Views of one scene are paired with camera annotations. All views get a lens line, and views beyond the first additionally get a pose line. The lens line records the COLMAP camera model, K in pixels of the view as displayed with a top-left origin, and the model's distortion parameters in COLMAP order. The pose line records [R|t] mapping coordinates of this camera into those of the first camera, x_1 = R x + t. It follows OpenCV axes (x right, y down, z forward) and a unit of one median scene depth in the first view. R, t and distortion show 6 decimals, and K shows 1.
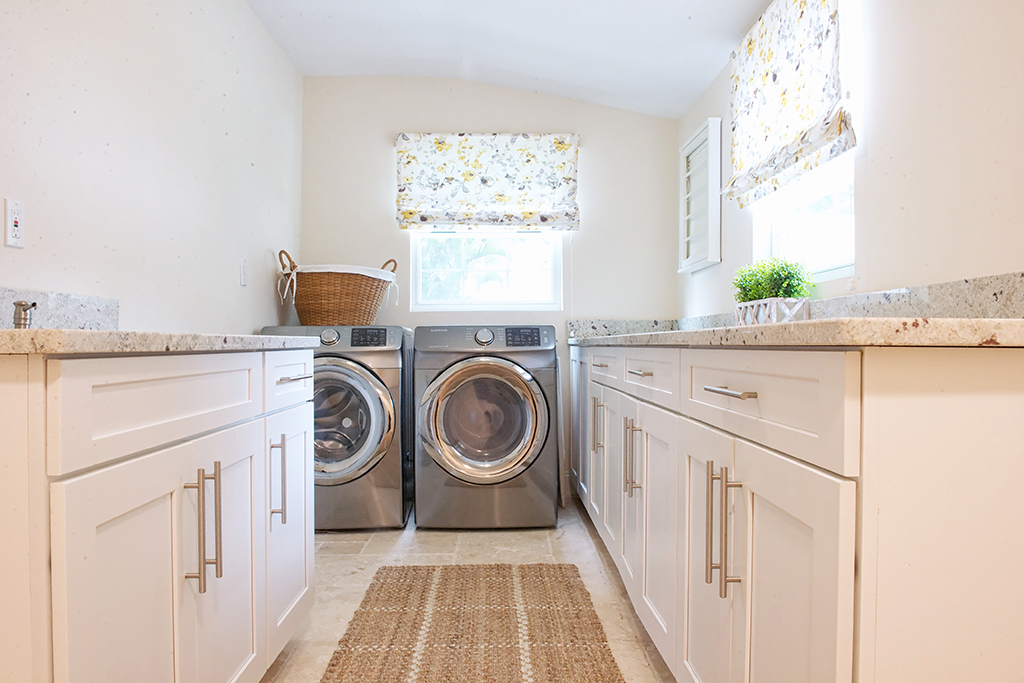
lens RADIAL K [[743.9, 0, 512.0], [0, 743.9, 341.5], [0, 0, 1]] dist [-0.024495, -0.003348]
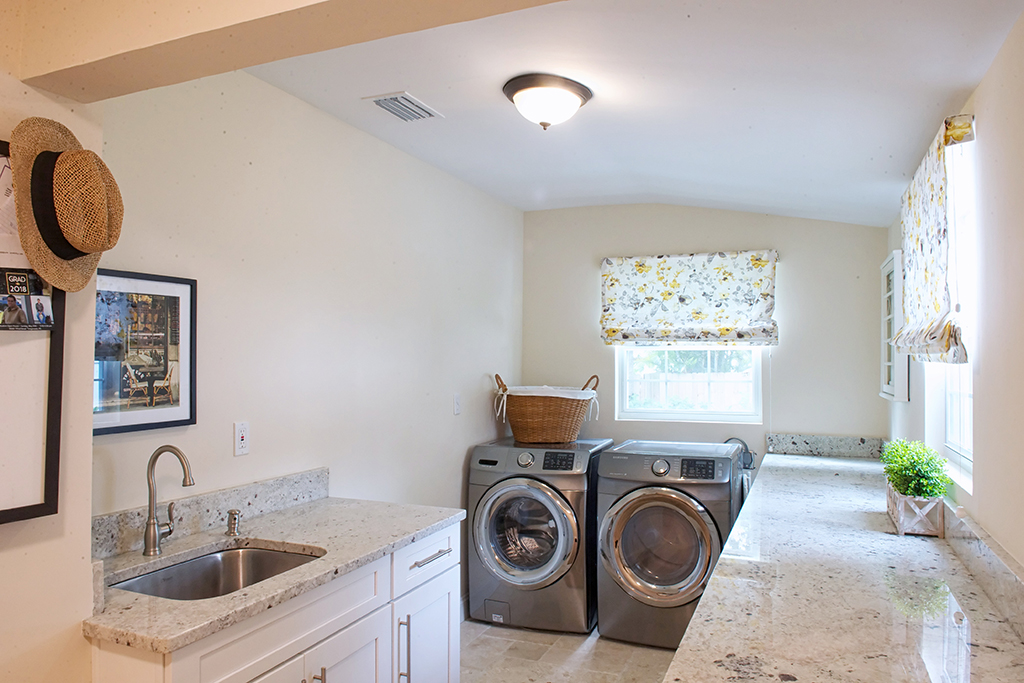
lens RADIAL K [[714.2, 0, 516.6], [0, 714.2, 345.5], [0, 0, 1]] dist [-0.045240, -0.006713]
pose [[0.919458, -0.004527, -0.393163, 0.143910], [-0.002298, 0.999855, -0.016887, -0.133986], [0.393182, 0.016431, 0.919314, -0.017965]]
